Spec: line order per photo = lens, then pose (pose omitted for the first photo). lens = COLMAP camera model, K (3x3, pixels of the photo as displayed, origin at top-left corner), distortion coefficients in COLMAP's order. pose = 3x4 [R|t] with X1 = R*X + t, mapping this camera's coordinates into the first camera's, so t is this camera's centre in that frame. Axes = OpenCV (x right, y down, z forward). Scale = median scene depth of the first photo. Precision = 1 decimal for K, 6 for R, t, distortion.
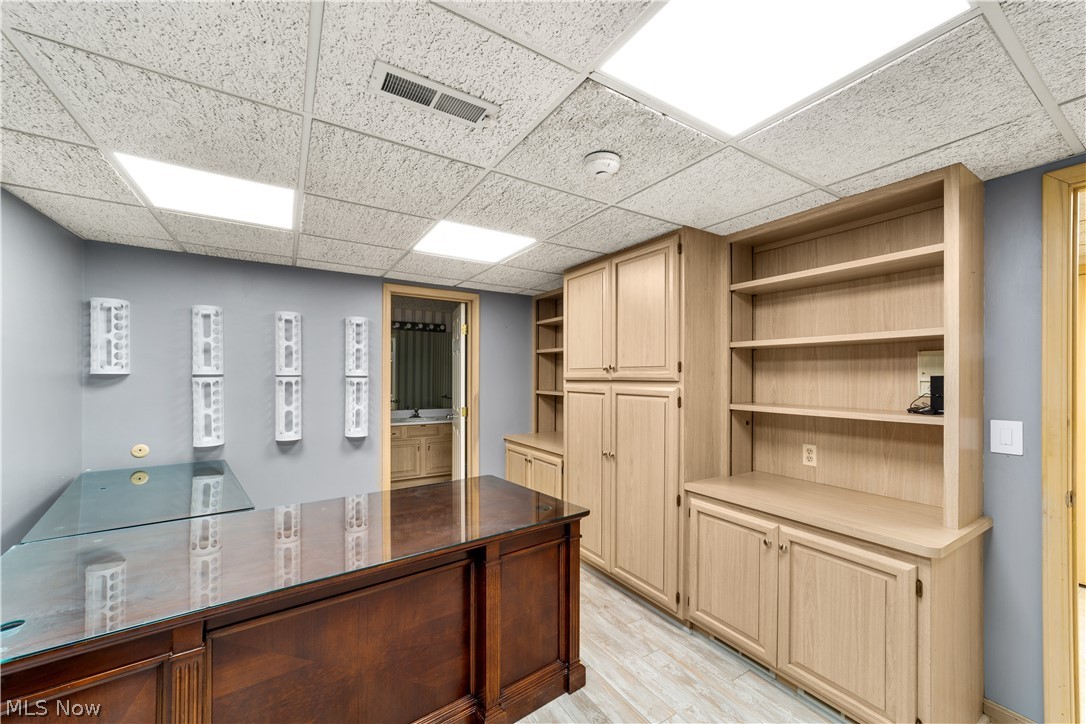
lens RADIAL K [[415.6, 0, 553.1], [0, 415.6, 376.3], [0, 0, 1]] dist [-0.001864, 0.000608]
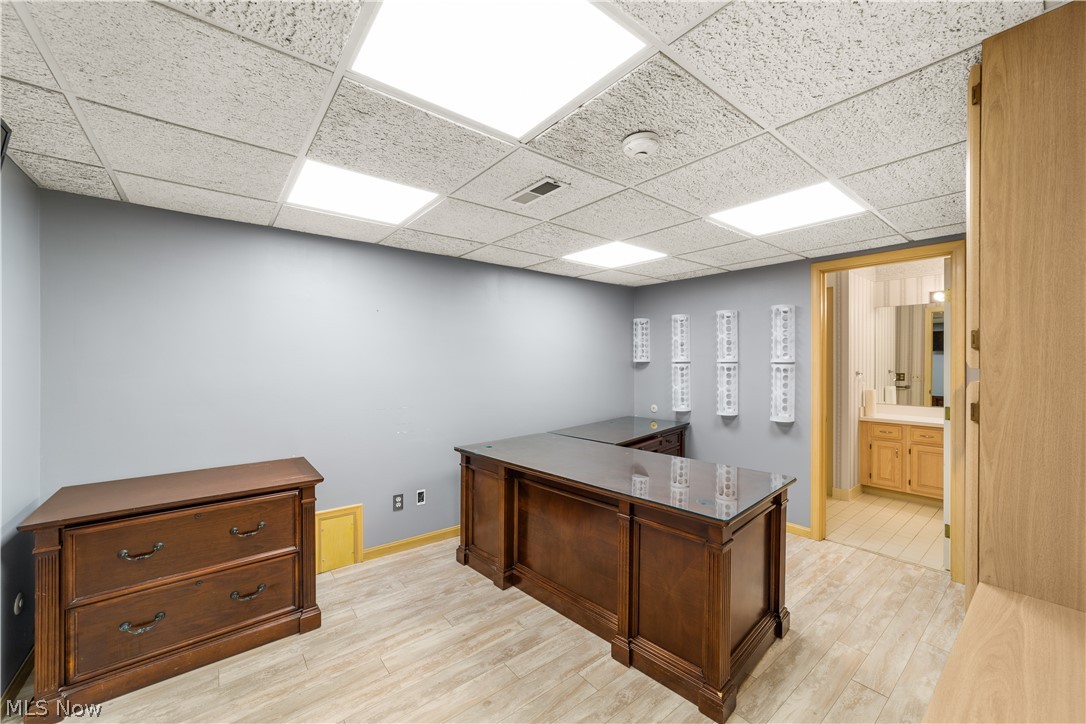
lens RADIAL K [[415.6, 0, 546.0], [0, 415.6, 363.2], [0, 0, 1]] dist [-0.001864, 0.000608]
pose [[0.127537, -0.002925, -0.991829, 0.501411], [-0.001224, 0.999994, -0.003107, 0.005132], [0.991833, 0.001610, 0.127533, 0.307022]]
